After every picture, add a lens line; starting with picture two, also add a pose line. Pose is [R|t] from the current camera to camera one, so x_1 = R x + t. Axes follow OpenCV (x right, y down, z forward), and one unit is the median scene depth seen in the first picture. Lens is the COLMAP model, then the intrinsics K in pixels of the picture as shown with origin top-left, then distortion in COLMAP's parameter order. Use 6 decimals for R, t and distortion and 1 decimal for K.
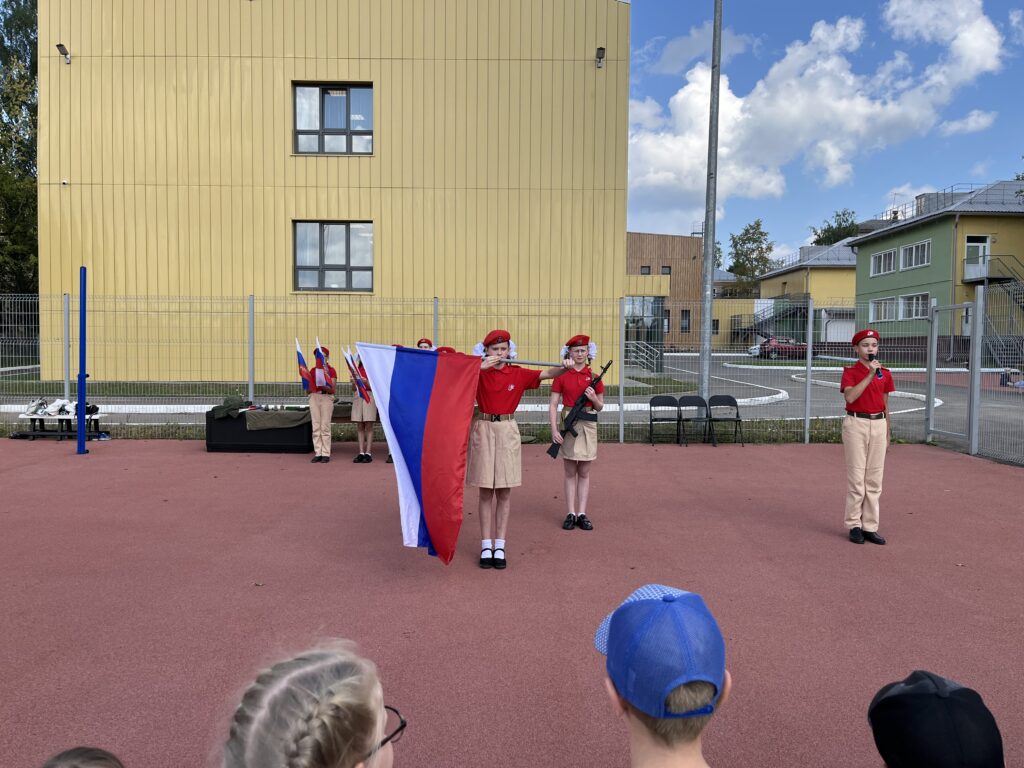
lens RADIAL K [[794.5, 0, 511.1], [0, 794.5, 369.1], [0, 0, 1]] dist [0.071978, -0.086252]
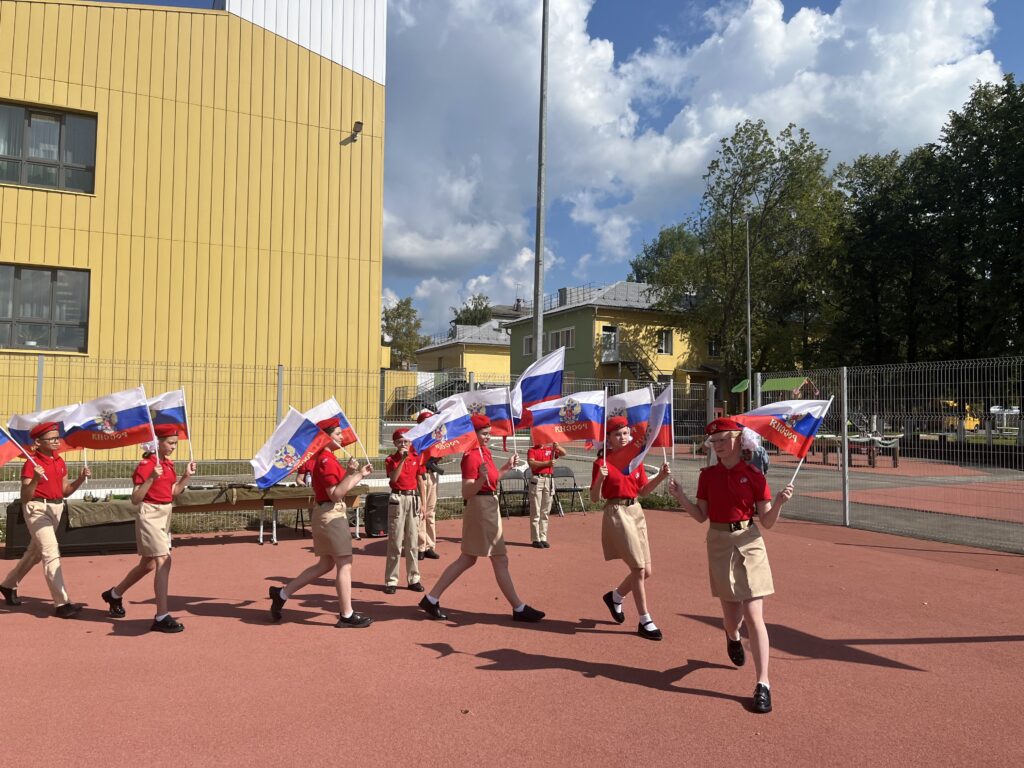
lens RADIAL K [[794.5, 0, 511.1], [0, 794.5, 369.1], [0, 0, 1]] dist [0.071978, -0.086252]
pose [[0.888116, 0.031096, 0.458566, -0.159699], [0.008860, 0.996365, -0.084723, -0.003765], [-0.459533, 0.079307, 0.884613, 0.043727]]
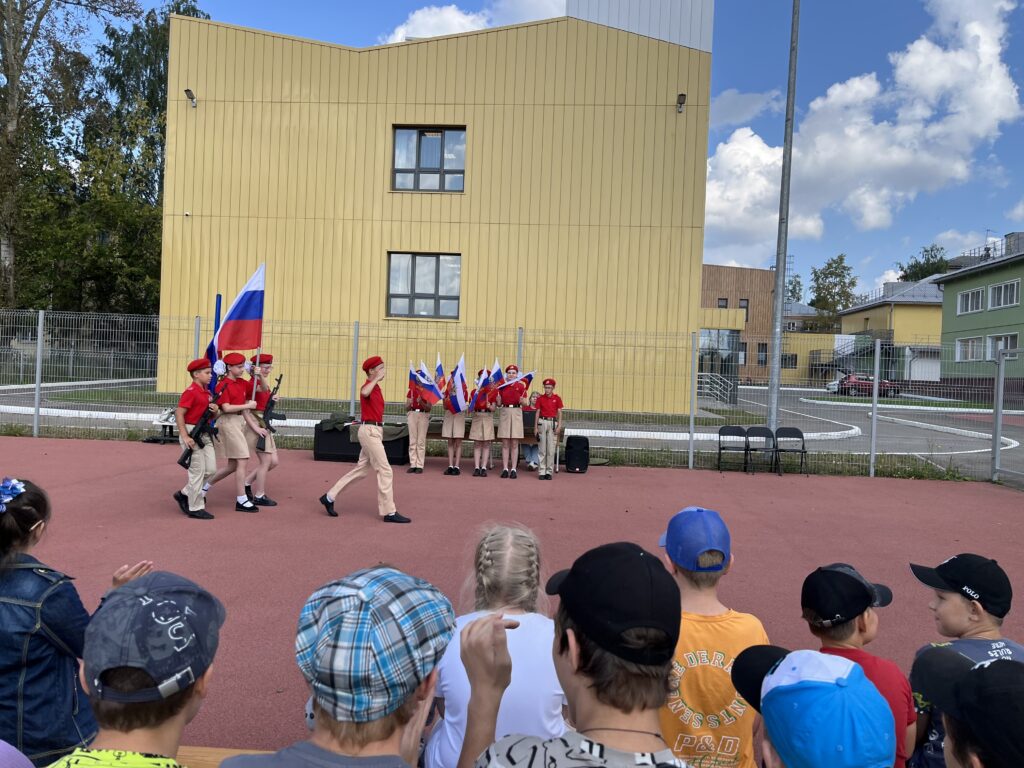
lens RADIAL K [[794.5, 0, 511.1], [0, 794.5, 369.1], [0, 0, 1]] dist [0.071978, -0.086252]
pose [[0.995299, 0.030947, -0.091772, -0.003410], [-0.033987, 0.998918, -0.031743, 0.001002], [0.090690, 0.034713, 0.995274, -0.051303]]
